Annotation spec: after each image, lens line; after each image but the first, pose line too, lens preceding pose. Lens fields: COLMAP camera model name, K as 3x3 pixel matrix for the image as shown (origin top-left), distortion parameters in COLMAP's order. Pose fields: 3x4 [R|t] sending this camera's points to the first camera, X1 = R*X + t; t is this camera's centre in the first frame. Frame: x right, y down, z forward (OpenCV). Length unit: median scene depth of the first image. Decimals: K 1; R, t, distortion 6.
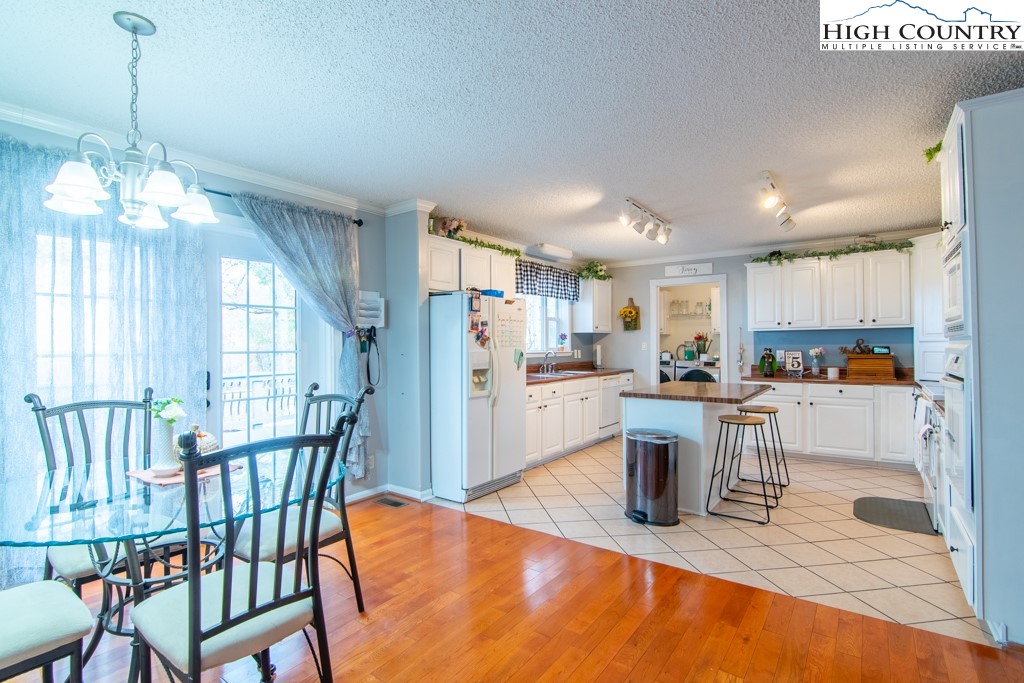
lens RADIAL K [[494.4, 0, 502.4], [0, 494.4, 343.3], [0, 0, 1]] dist [-0.001928, -0.008591]
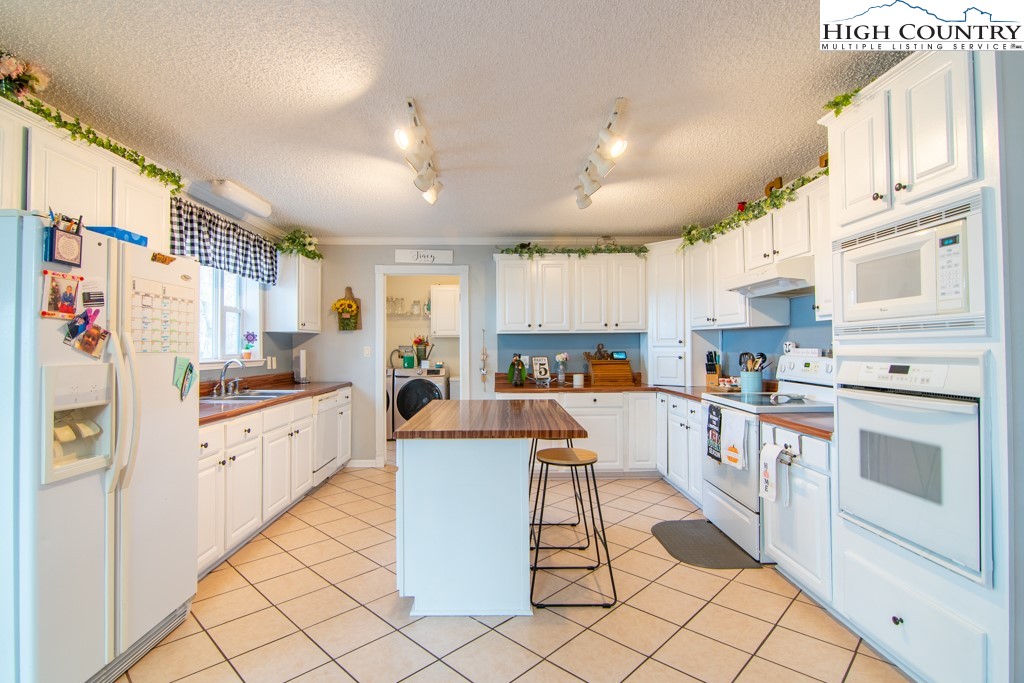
lens RADIAL K [[494.4, 0, 502.4], [0, 494.4, 343.3], [0, 0, 1]] dist [-0.001928, -0.008591]
pose [[0.796199, 0.009259, 0.604964, -0.008776], [-0.003181, 0.999933, -0.011117, 0.001392], [-0.605026, 0.006927, 0.796175, 0.326399]]
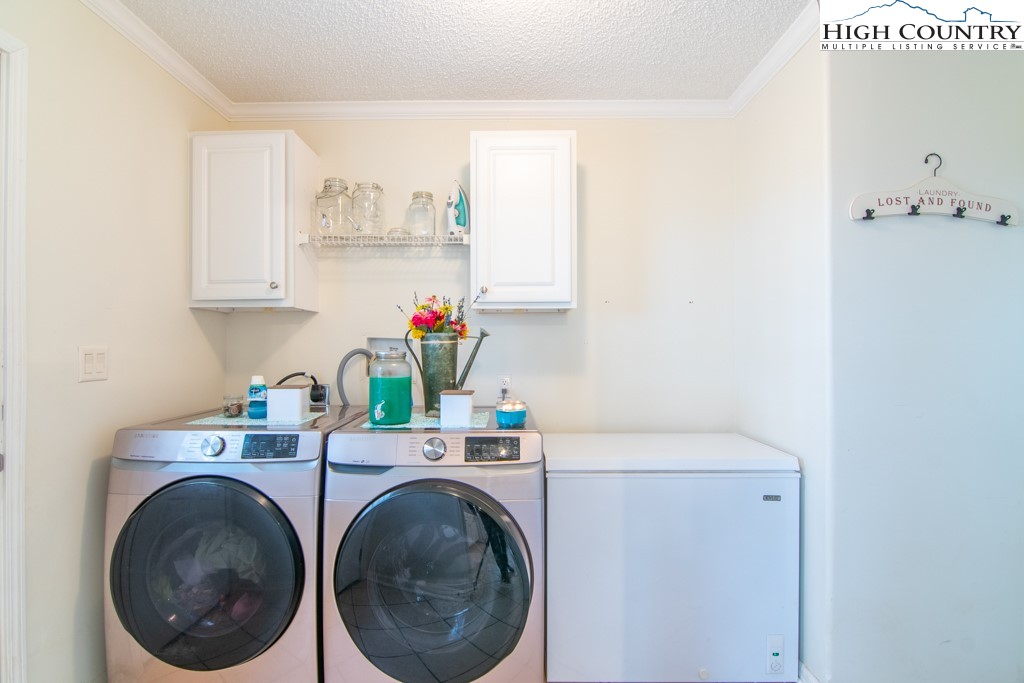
lens RADIAL K [[494.4, 0, 502.4], [0, 494.4, 343.3], [0, 0, 1]] dist [-0.001928, -0.008591]
pose [[0.806907, 0.003418, 0.590669, 0.412839], [-0.004139, 0.999991, -0.000133, -0.001100], [-0.590664, -0.002337, 0.806914, 1.134647]]
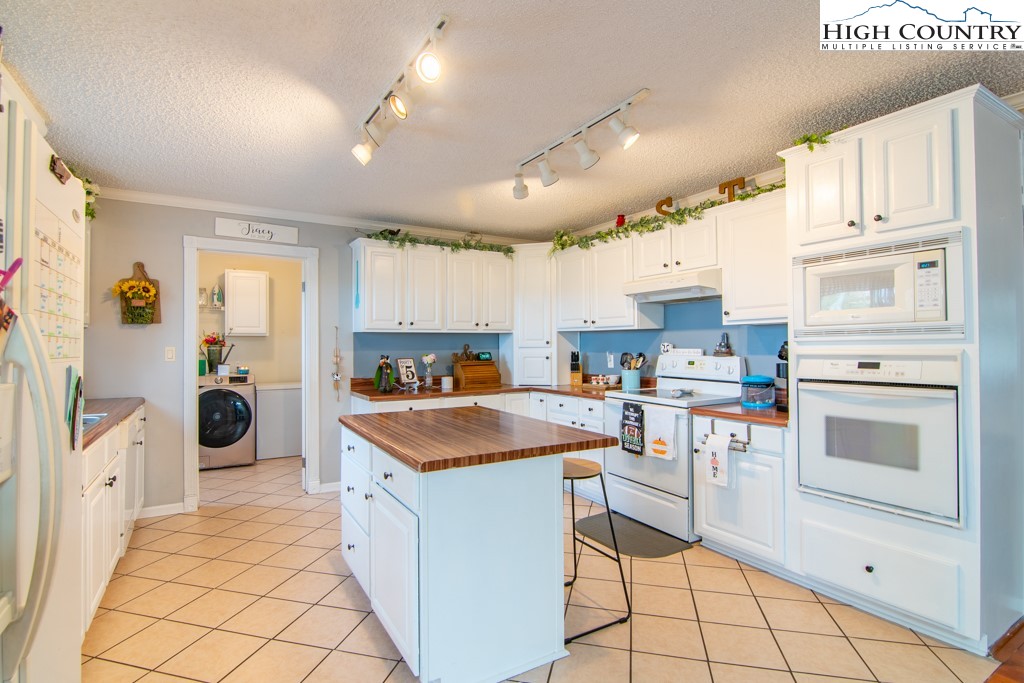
lens RADIAL K [[494.4, 0, 502.4], [0, 494.4, 343.3], [0, 0, 1]] dist [-0.001928, -0.008591]
pose [[0.387079, 0.012563, 0.921961, -0.090430], [-0.000354, 0.999909, -0.013477, 0.001624], [-0.922047, 0.004890, 0.387048, 0.545676]]
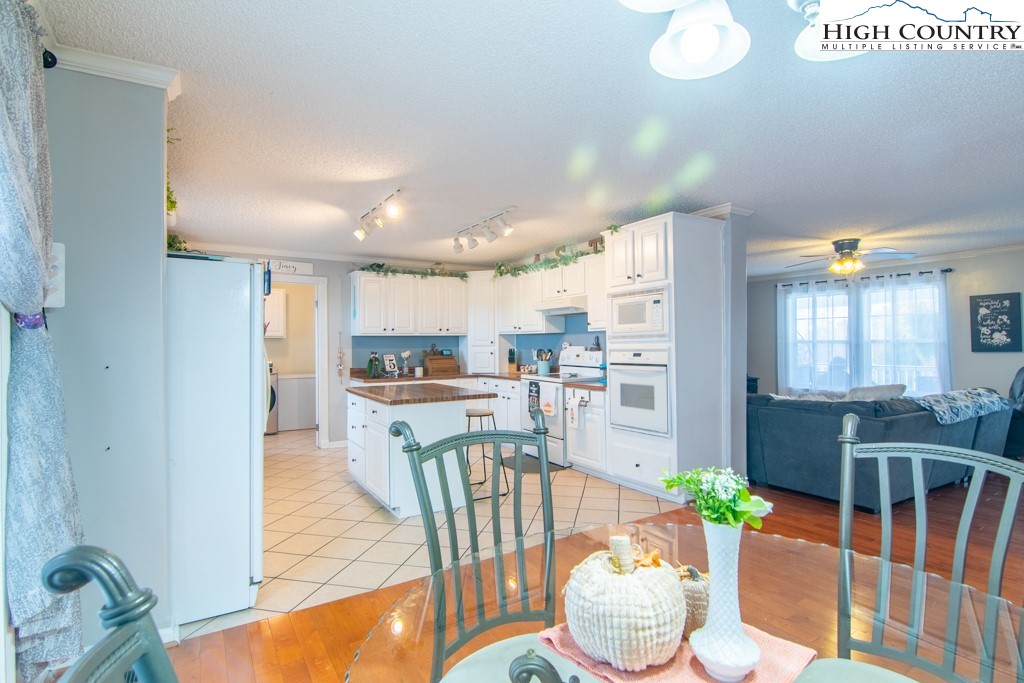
lens RADIAL K [[494.4, 0, 502.4], [0, 494.4, 343.3], [0, 0, 1]] dist [-0.001928, -0.008591]
pose [[0.372434, 0.008589, 0.928019, -0.365997], [0.003867, 0.999934, -0.010807, 0.004078], [-0.928051, 0.007613, 0.372376, 0.337741]]
